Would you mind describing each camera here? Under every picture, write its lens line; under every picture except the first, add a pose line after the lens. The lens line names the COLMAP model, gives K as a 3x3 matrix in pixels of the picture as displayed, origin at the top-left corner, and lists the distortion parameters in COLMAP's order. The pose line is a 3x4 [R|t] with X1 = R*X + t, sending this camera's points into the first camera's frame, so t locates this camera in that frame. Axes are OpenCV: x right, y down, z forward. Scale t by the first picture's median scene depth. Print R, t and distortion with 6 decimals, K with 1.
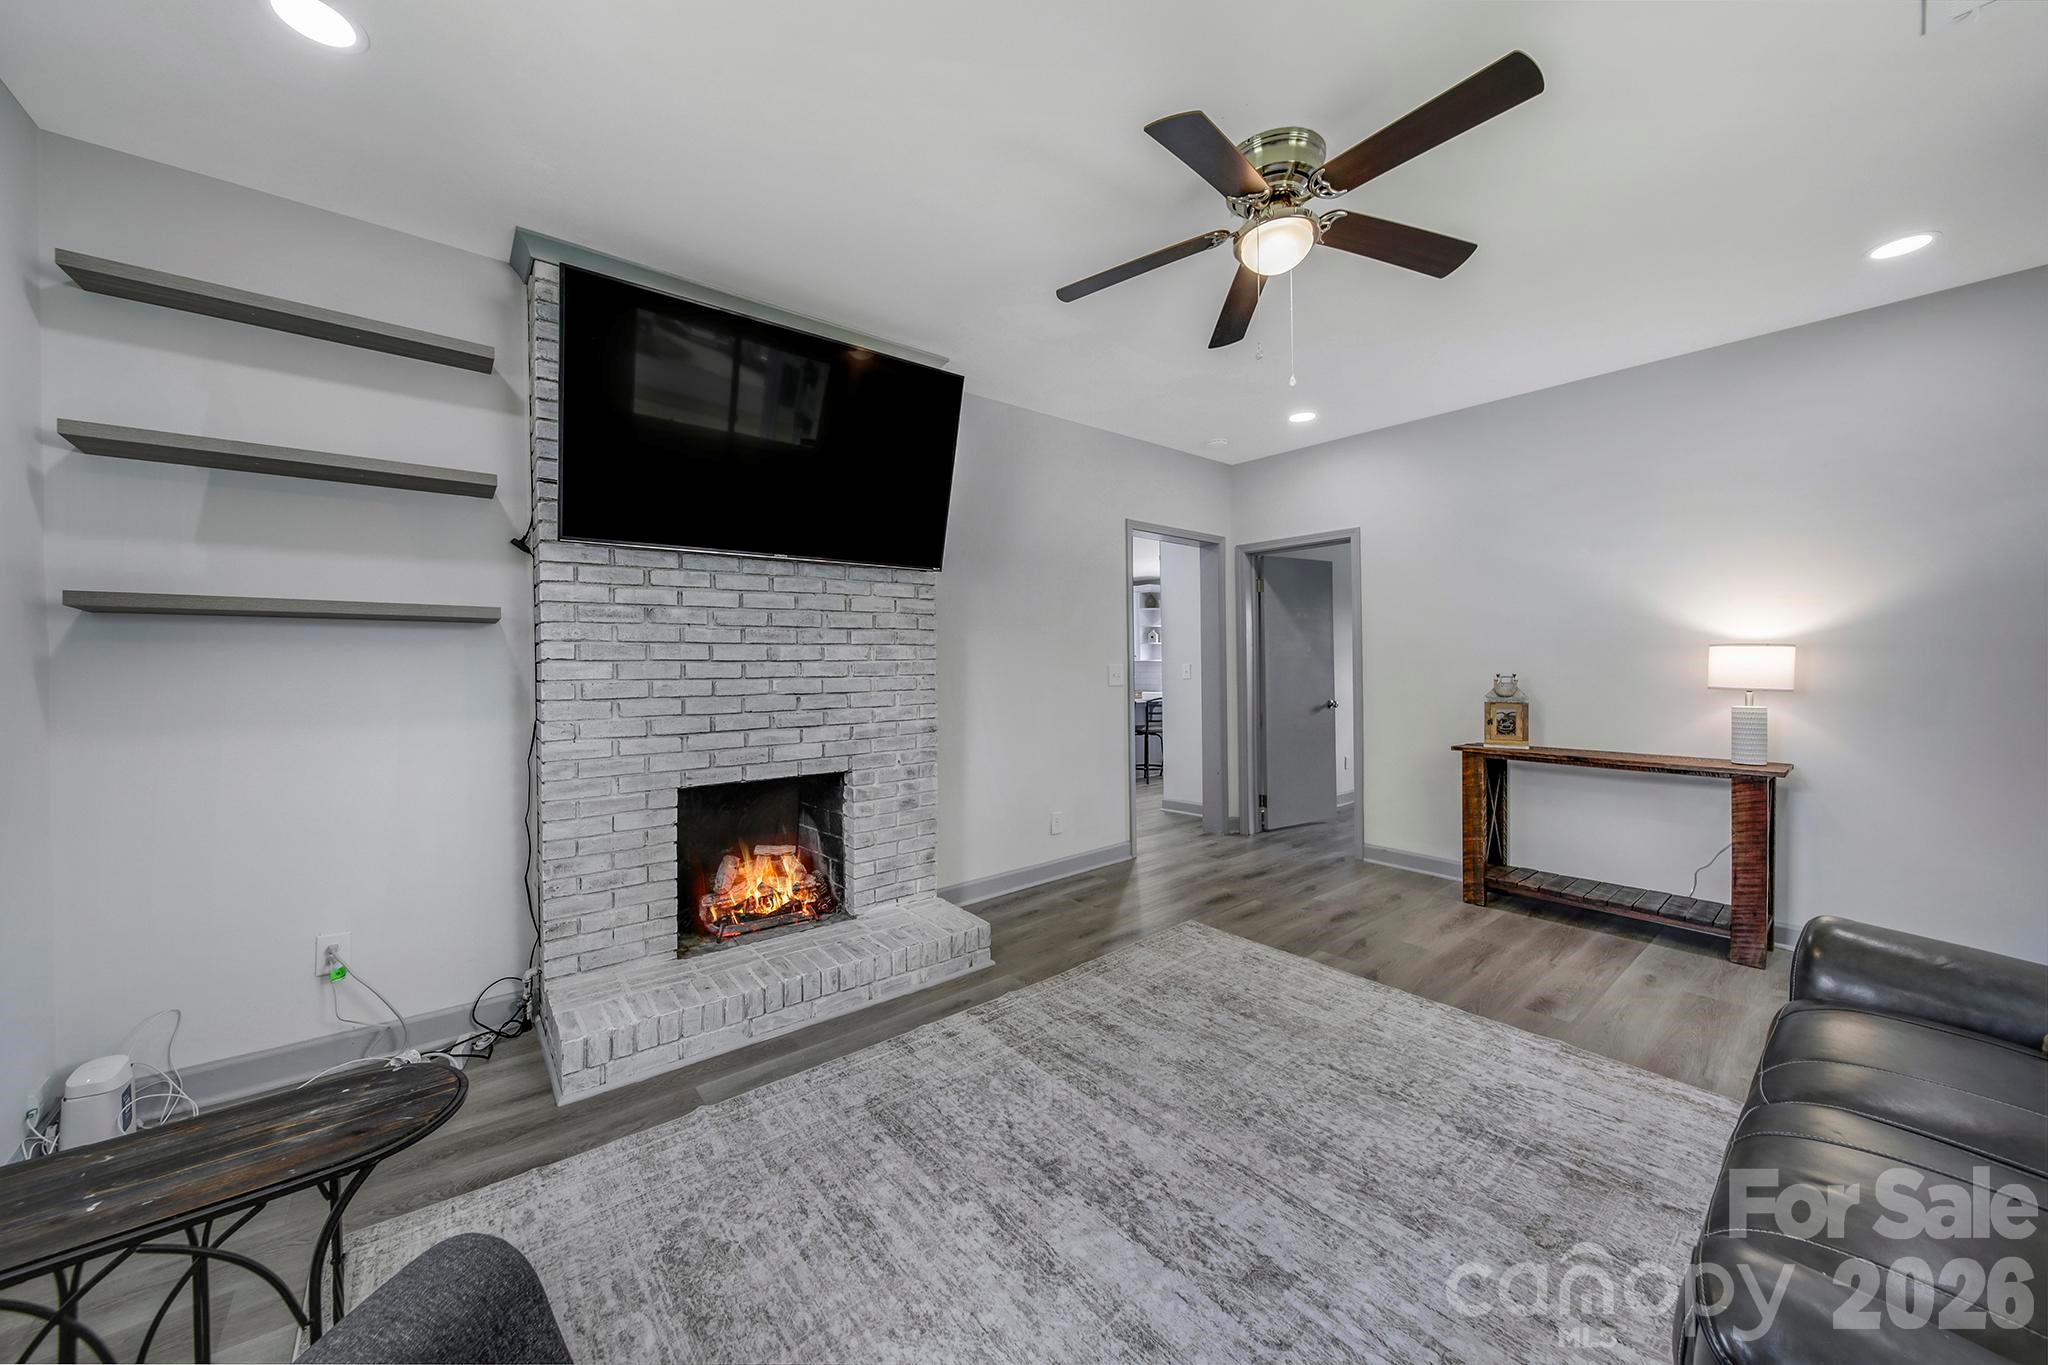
lens RADIAL K [[706.5, 0, 1021.2], [0, 706.5, 668.5], [0, 0, 1]] dist [-0.001555, -0.002120]
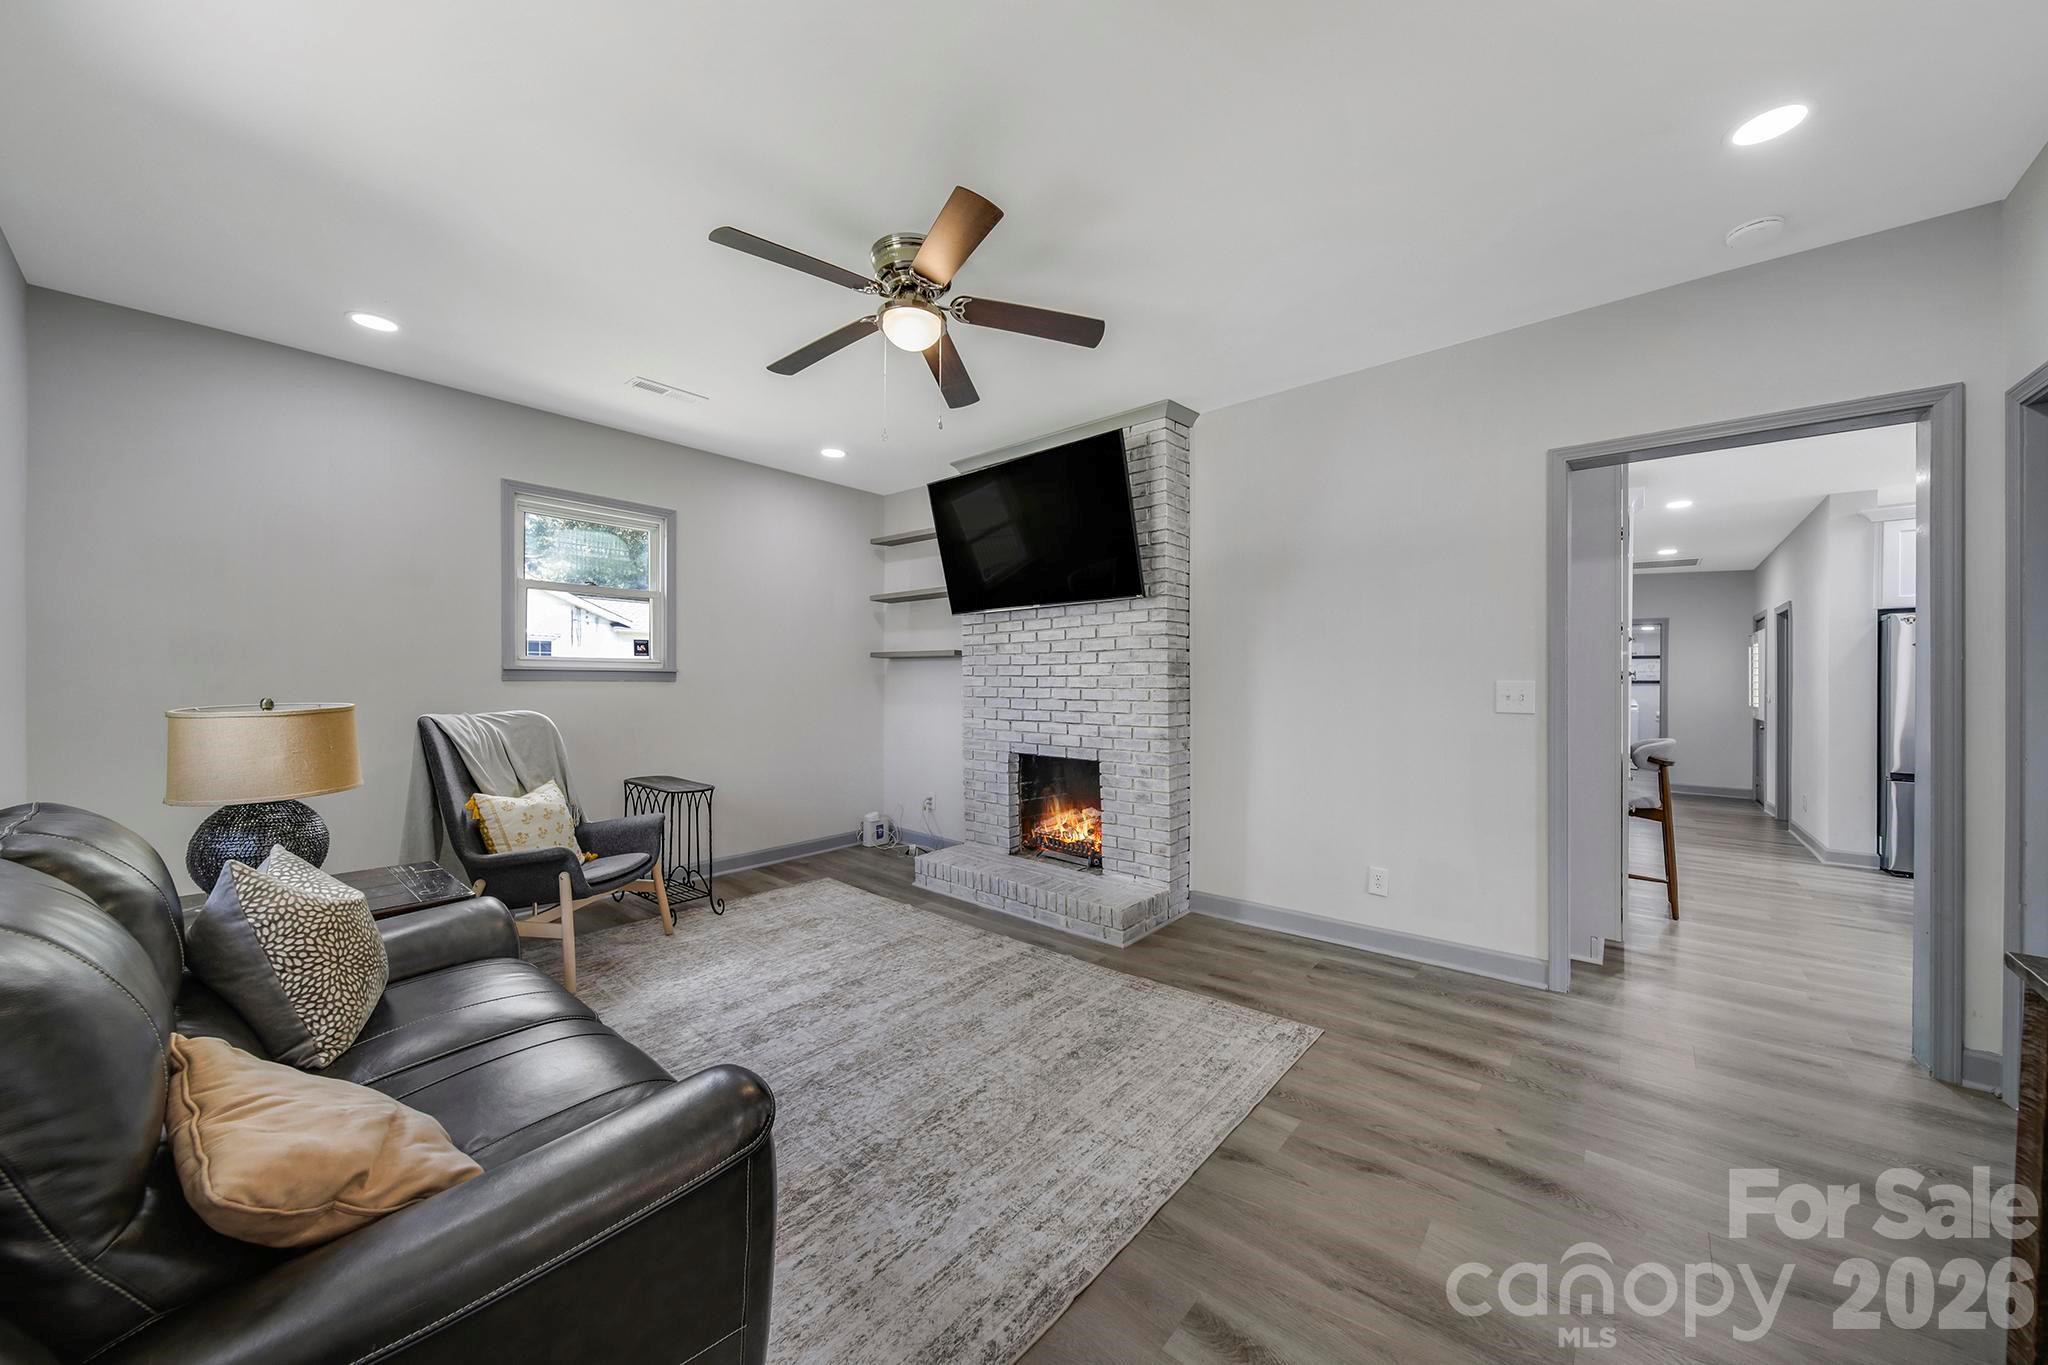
lens RADIAL K [[706.5, 0, 1021.2], [0, 706.5, 668.5], [0, 0, 1]] dist [-0.001555, -0.002120]
pose [[0.188093, -0.007104, -0.982125, 1.142239], [-0.008951, 0.999920, -0.008947, -0.013442], [0.982110, 0.010474, 0.188015, 0.693404]]
